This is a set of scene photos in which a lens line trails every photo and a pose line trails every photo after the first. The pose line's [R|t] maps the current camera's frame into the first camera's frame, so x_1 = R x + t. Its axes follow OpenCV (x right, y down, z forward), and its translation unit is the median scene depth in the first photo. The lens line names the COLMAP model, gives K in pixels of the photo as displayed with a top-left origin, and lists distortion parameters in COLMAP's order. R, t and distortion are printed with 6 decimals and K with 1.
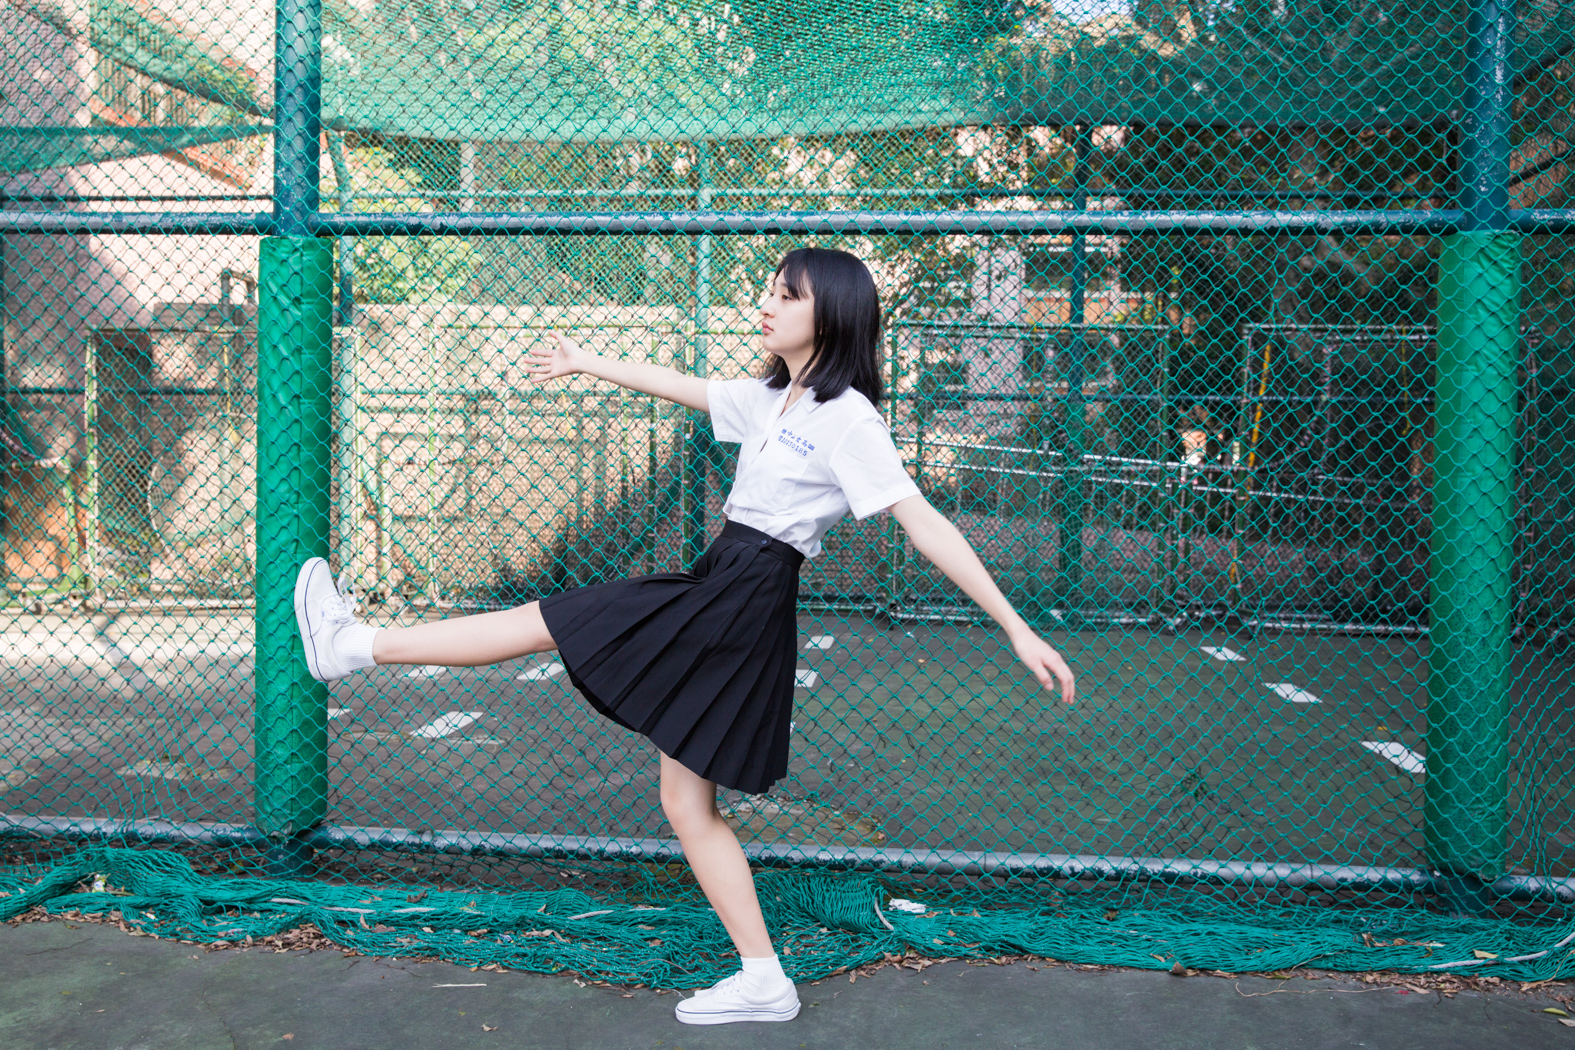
lens RADIAL K [[1464.2, 0, 777.1], [0, 1464.2, 524.4], [0, 0, 1]] dist [0.007354, 0.000000]
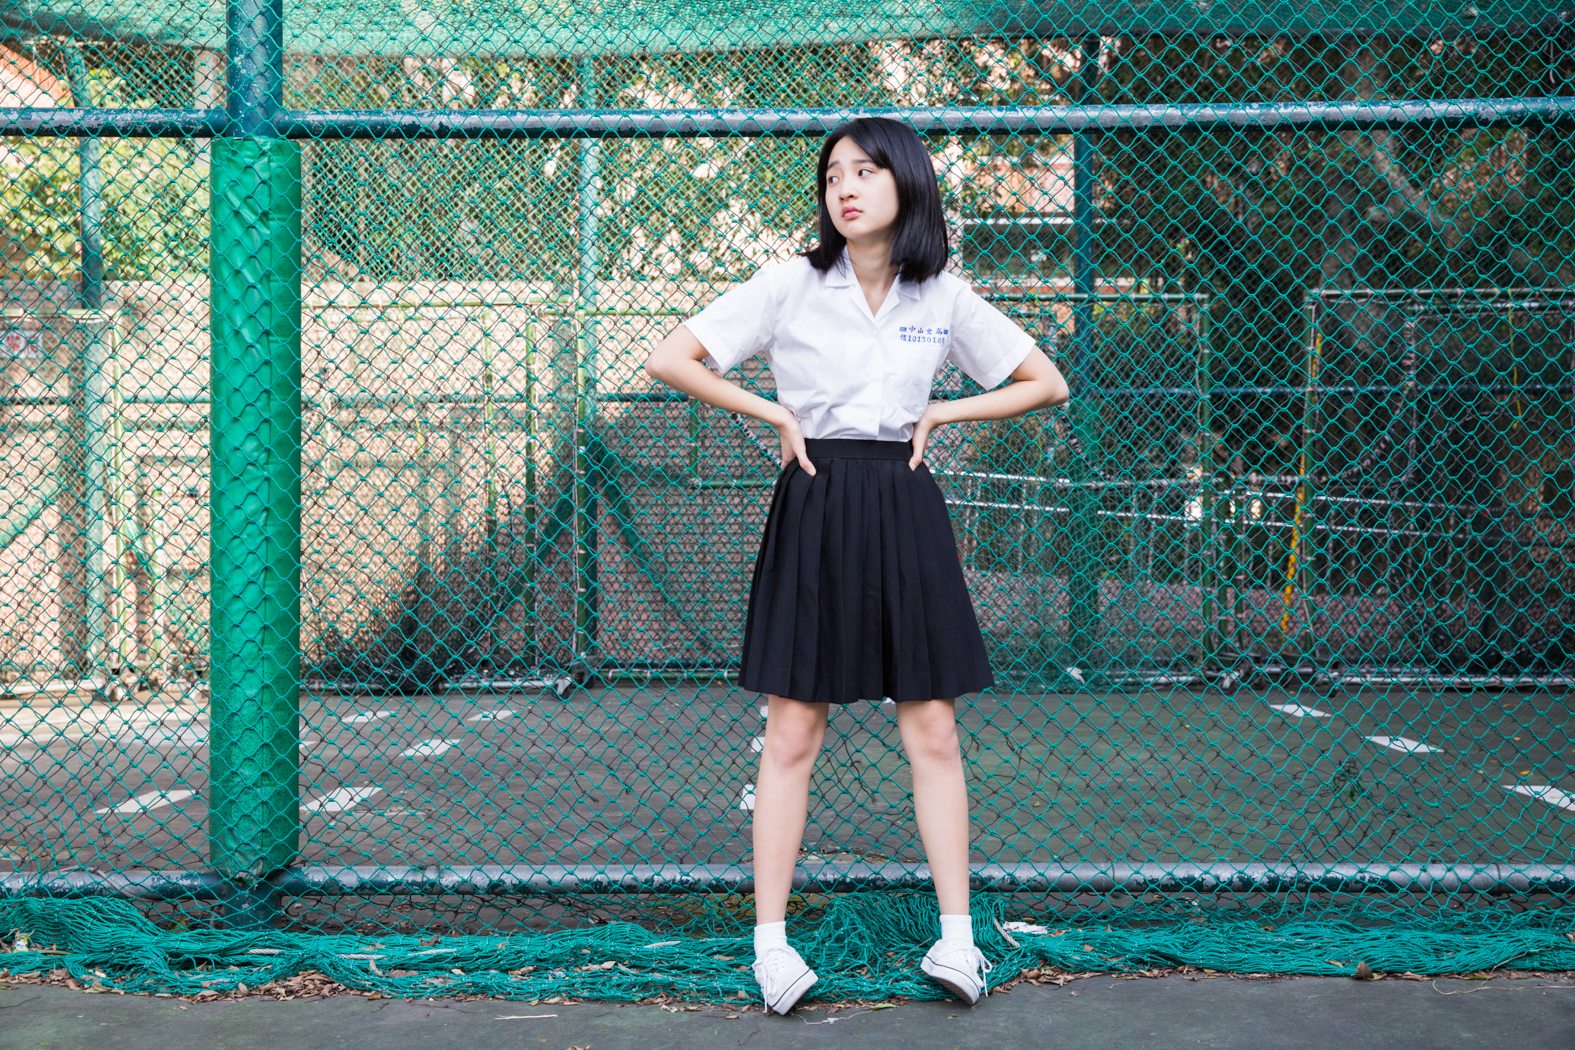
lens RADIAL K [[2067.2, 0, 792.4], [0, 2067.2, 517.9], [0, 0, 1]] dist [0.109521, 0.000000]
pose [[0.995994, -0.019732, 0.087220, -0.139161], [0.023711, 0.998713, -0.044827, 0.074693], [-0.086223, 0.046716, 0.995180, -0.175931]]
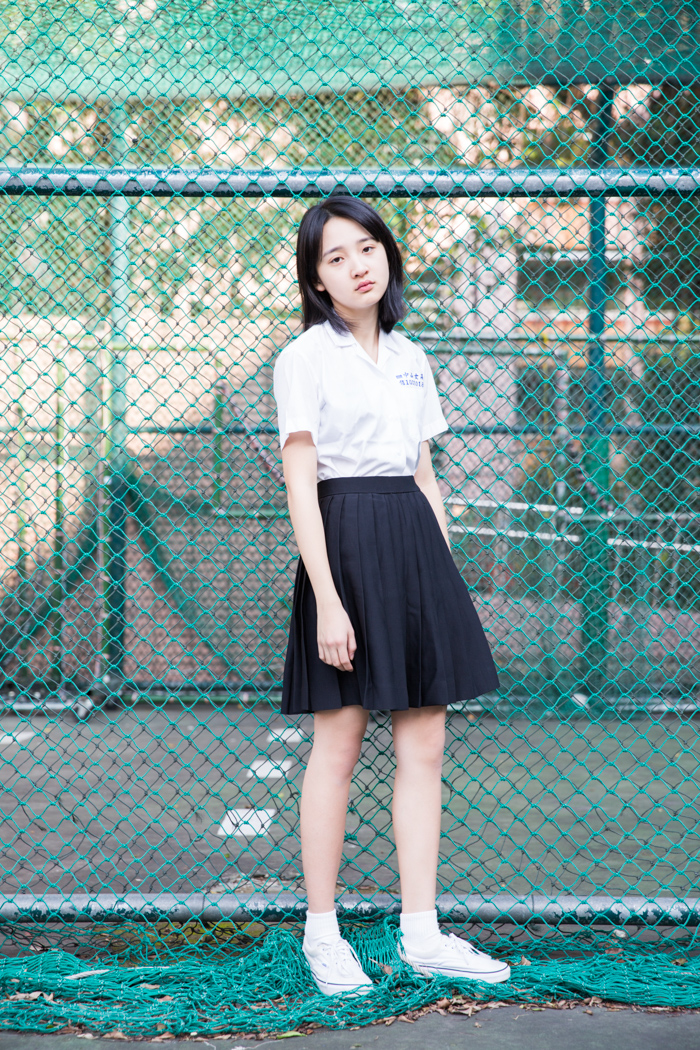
lens RADIAL K [[1993.0, 0, 351.6], [0, 1993.0, 520.5], [0, 0, 1]] dist [0.271270, 0.000000]
pose [[0.996438, -0.010213, 0.083709, -0.063670], [0.014812, 0.998403, -0.054511, 0.063843], [-0.083019, 0.055557, 0.994998, -0.198995]]
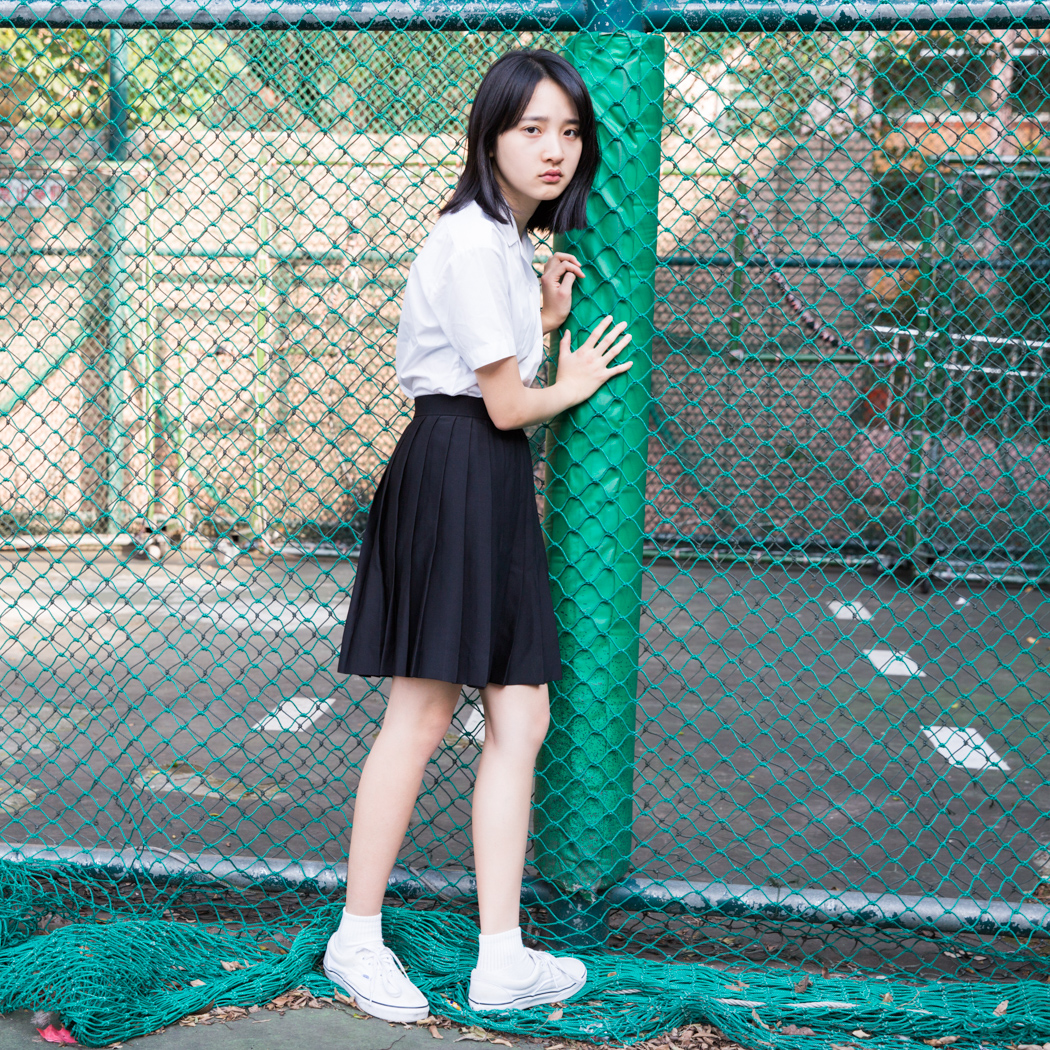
lens RADIAL K [[1994.1, 0, 410.3], [0, 1994.1, 535.9], [0, 0, 1]] dist [0.118464, 0.000000]
pose [[0.999556, 0.013633, -0.026493, -0.404034], [-0.012285, 0.998655, 0.050364, -0.006277], [0.027144, -0.050016, 0.998379, 0.040701]]
